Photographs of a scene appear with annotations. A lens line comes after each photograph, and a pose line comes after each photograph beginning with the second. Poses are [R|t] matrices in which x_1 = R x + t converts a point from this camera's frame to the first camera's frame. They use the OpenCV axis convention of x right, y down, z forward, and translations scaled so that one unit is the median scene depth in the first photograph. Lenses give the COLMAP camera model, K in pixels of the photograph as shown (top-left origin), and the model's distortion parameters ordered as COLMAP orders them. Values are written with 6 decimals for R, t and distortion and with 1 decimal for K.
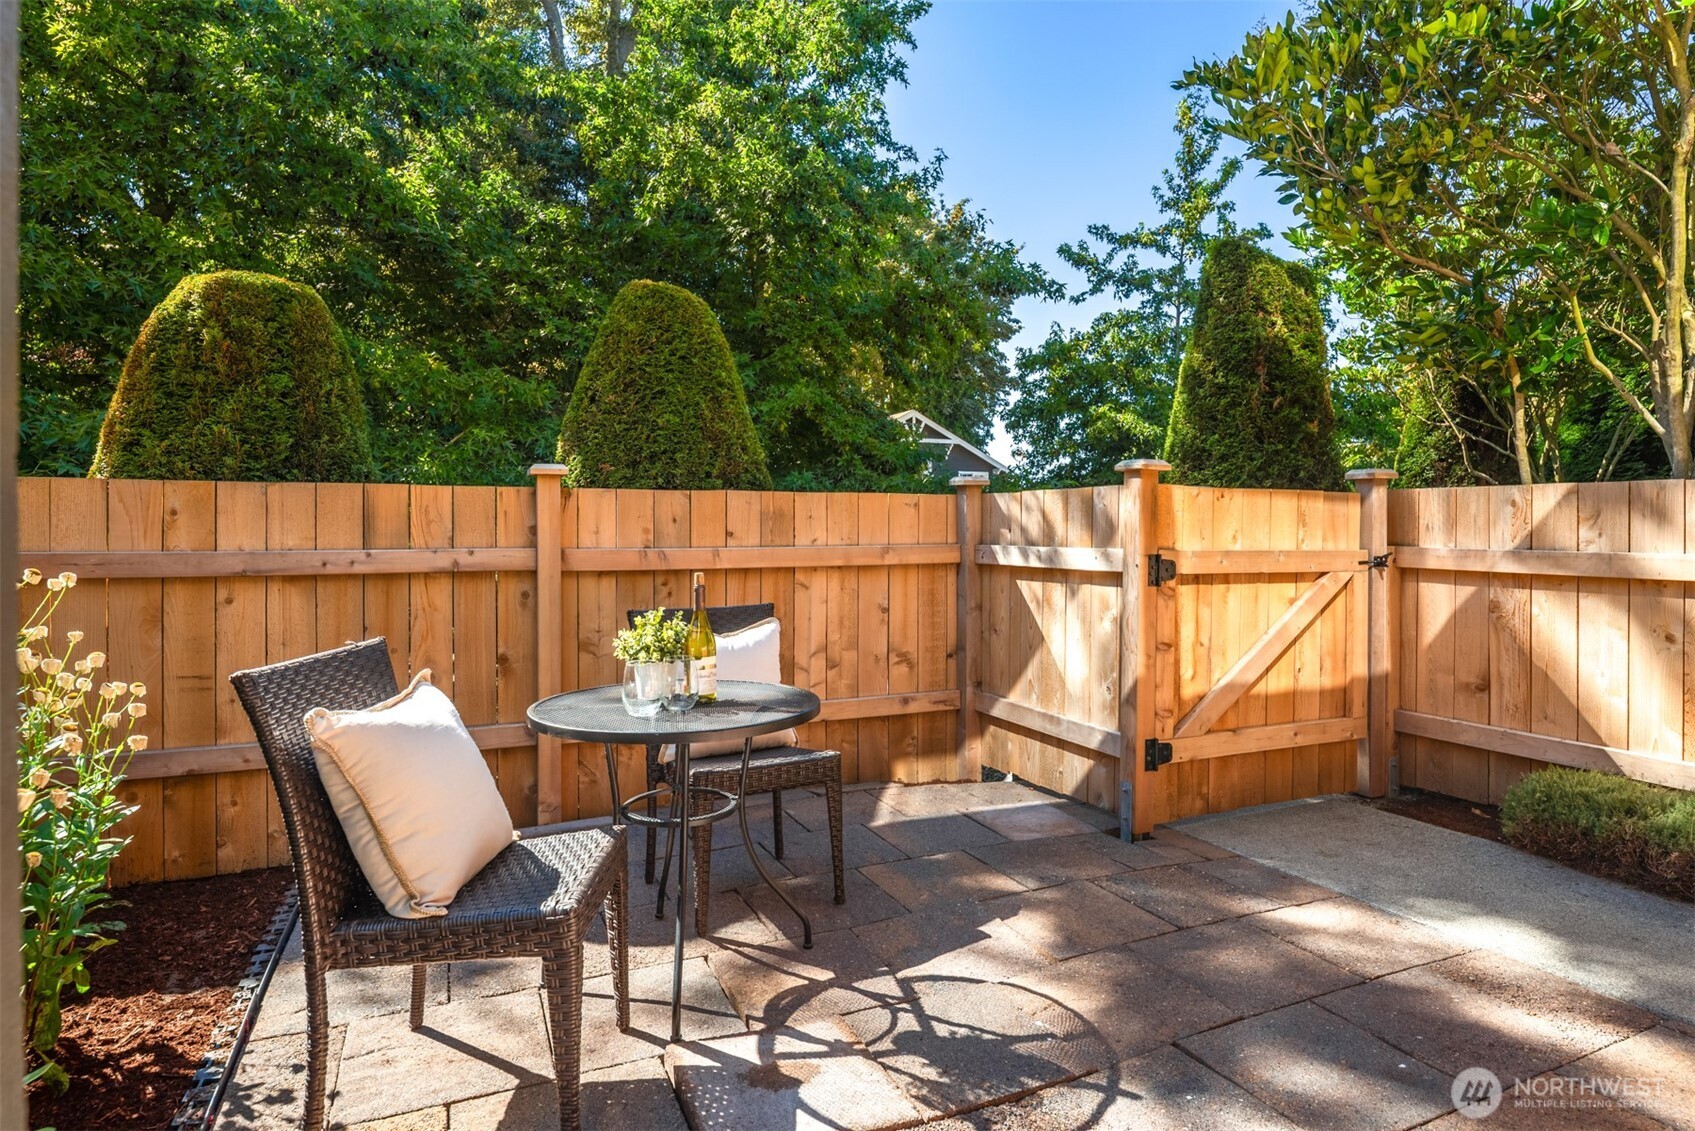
lens RADIAL K [[931.0, 0, 848.7], [0, 931.0, 549.8], [0, 0, 1]] dist [-0.003892, -0.003728]
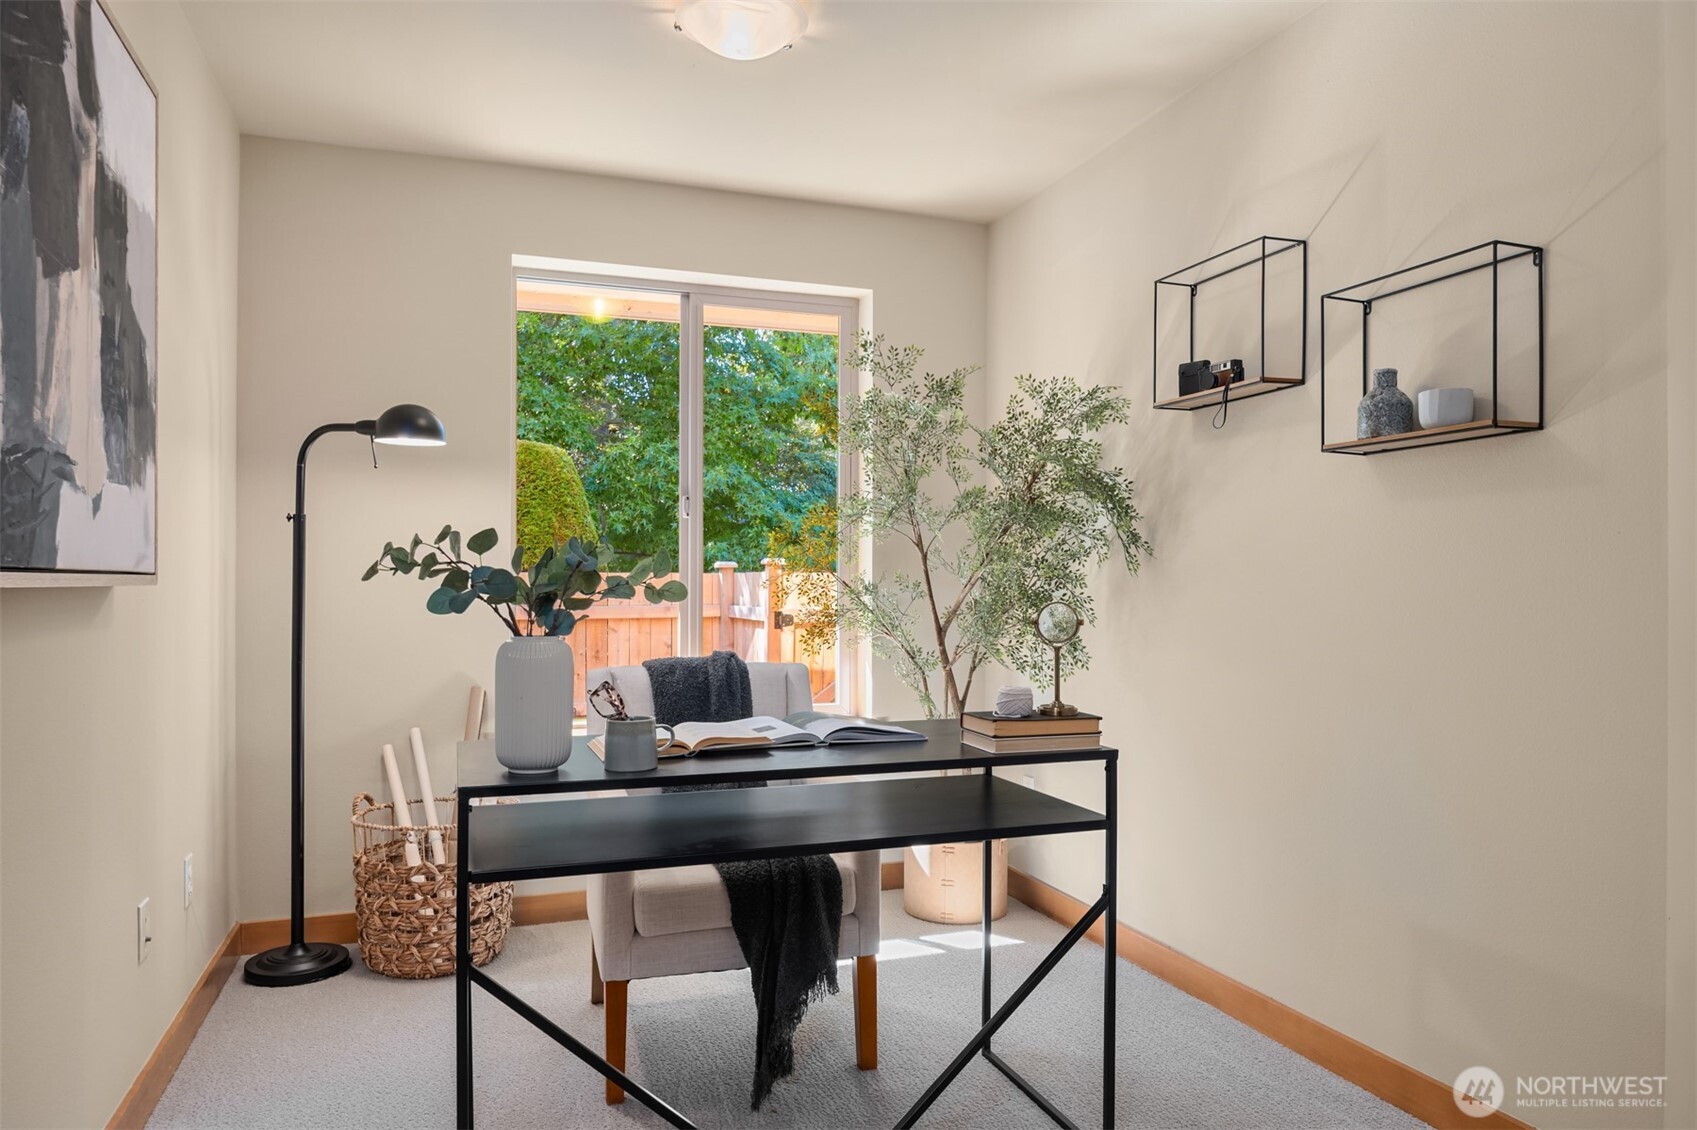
lens RADIAL K [[1082.8, 0, 845.2], [0, 1082.8, 580.2], [0, 0, 1]] dist [-0.006881, -0.002074]
pose [[0.998282, 0.000701, -0.058586, 0.440683], [-0.002109, 0.999711, -0.023965, -0.003855], [0.058552, 0.024047, 0.997995, -0.819080]]
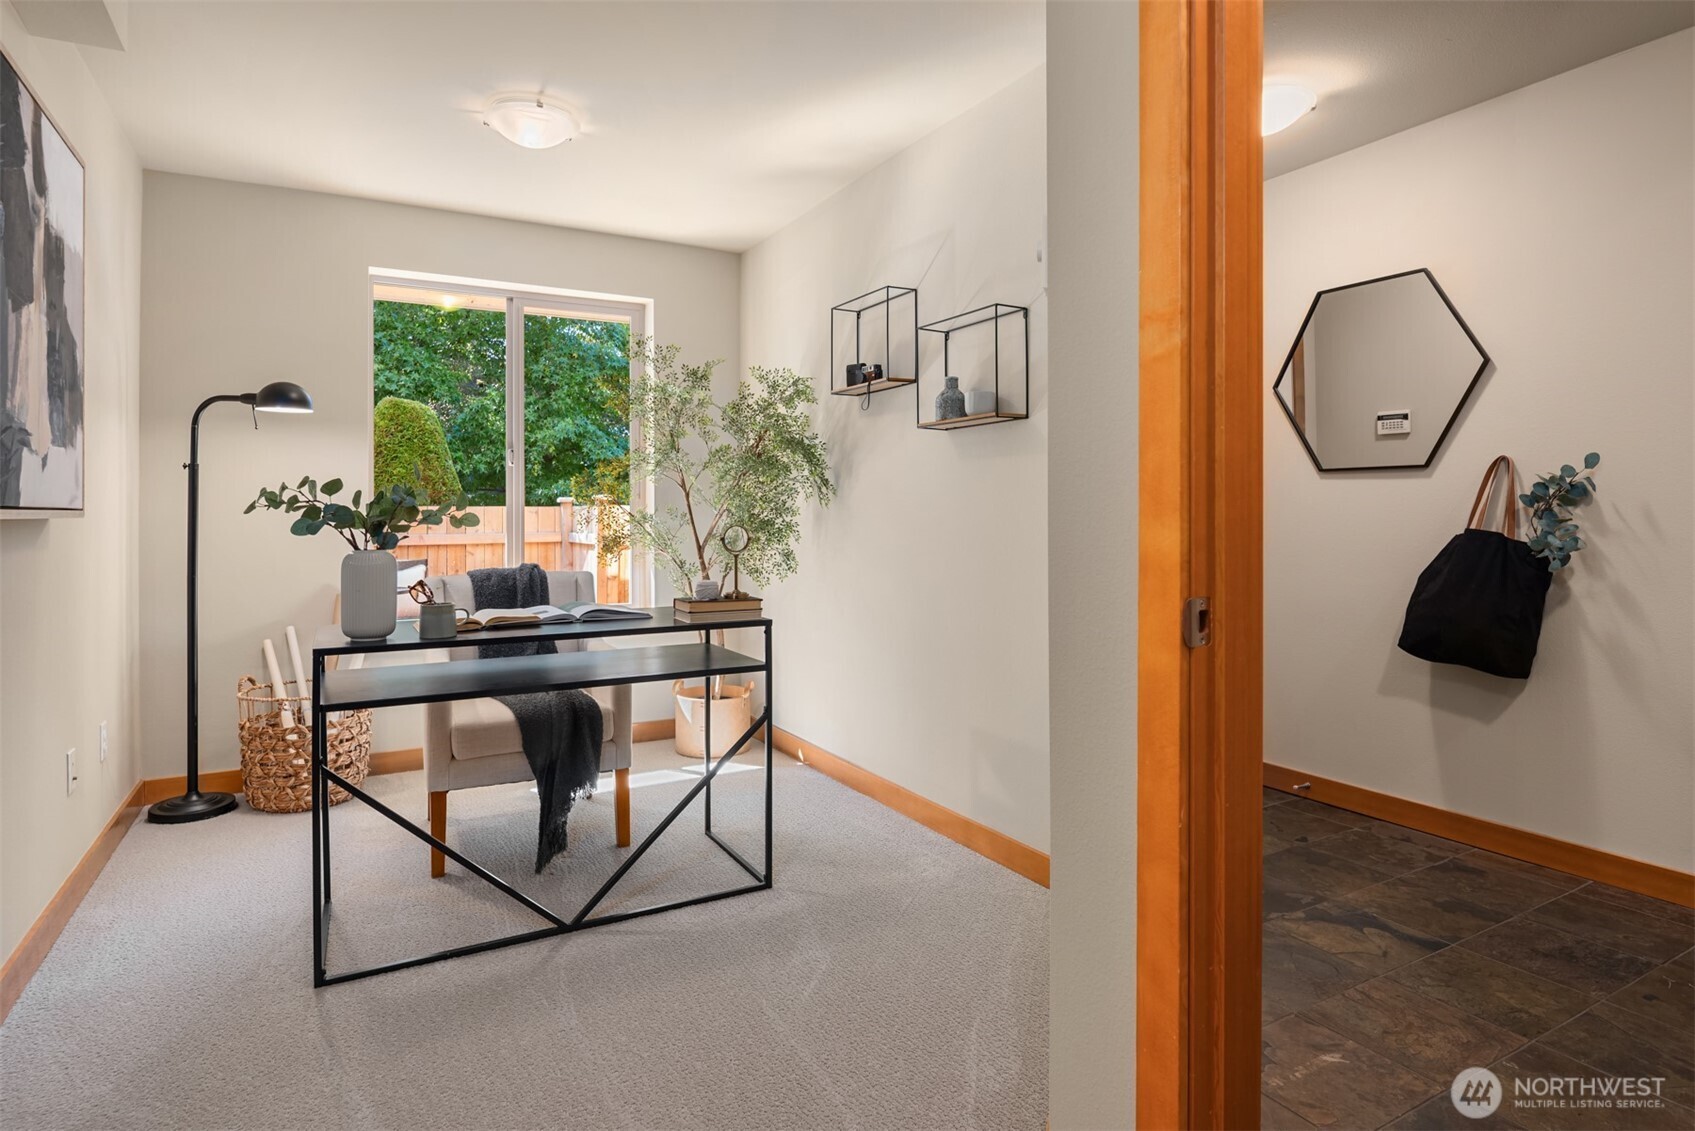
lens RADIAL K [[931.0, 0, 857.4], [0, 931.0, 508.7], [0, 0, 1]] dist [-0.003892, -0.003728]
pose [[0.994800, -0.003360, 0.101793, 0.541013], [0.006109, 0.999625, -0.026706, 0.000946], [-0.101665, 0.027189, 0.994447, -1.008231]]
